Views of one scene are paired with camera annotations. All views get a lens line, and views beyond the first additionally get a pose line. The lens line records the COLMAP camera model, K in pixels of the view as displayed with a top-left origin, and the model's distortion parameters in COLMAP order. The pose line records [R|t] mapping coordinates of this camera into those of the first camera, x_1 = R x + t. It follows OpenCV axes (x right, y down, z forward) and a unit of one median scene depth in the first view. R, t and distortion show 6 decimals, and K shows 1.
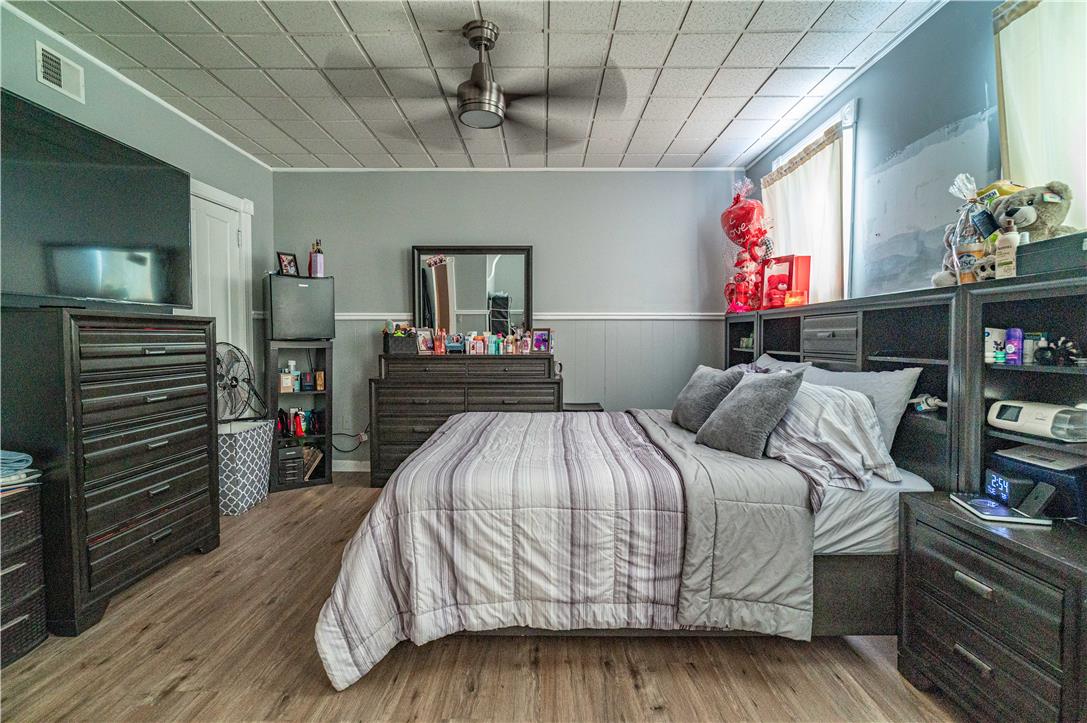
lens RADIAL K [[490.4, 0, 542.0], [0, 490.4, 355.3], [0, 0, 1]] dist [-0.001843, -0.000344]
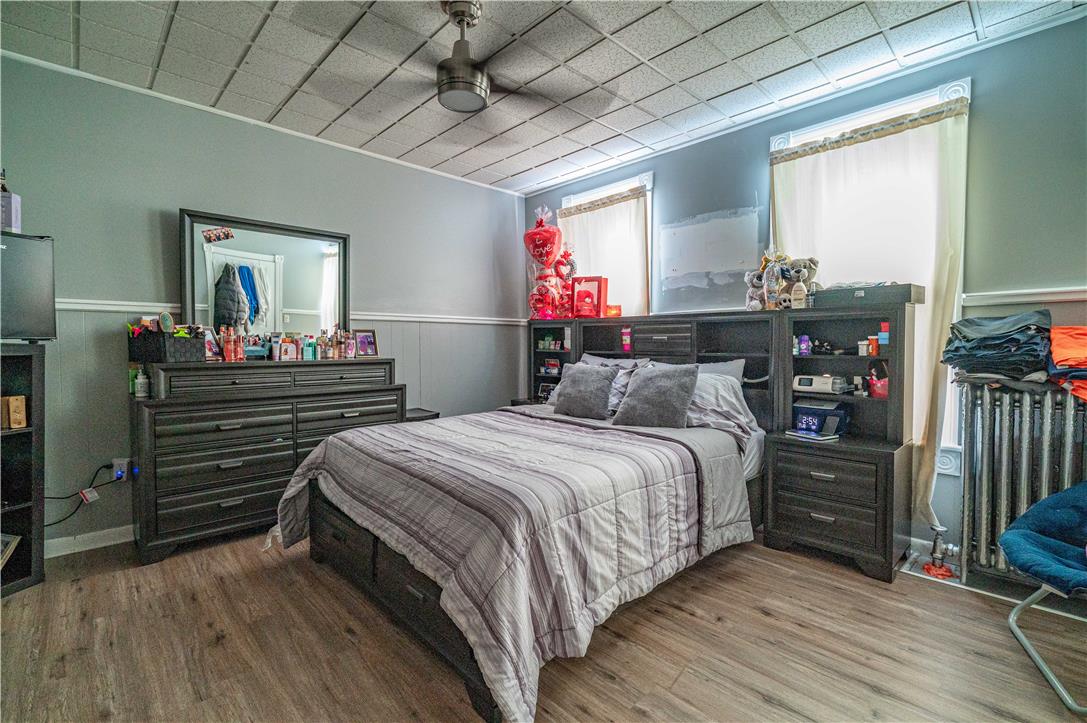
lens RADIAL K [[490.4, 0, 540.5], [0, 490.4, 358.3], [0, 0, 1]] dist [-0.001843, -0.000344]
pose [[0.720496, -0.019734, 0.693178, -0.902521], [0.021630, 0.999748, 0.005980, -0.002574], [-0.693122, 0.010685, 0.720741, 0.330678]]
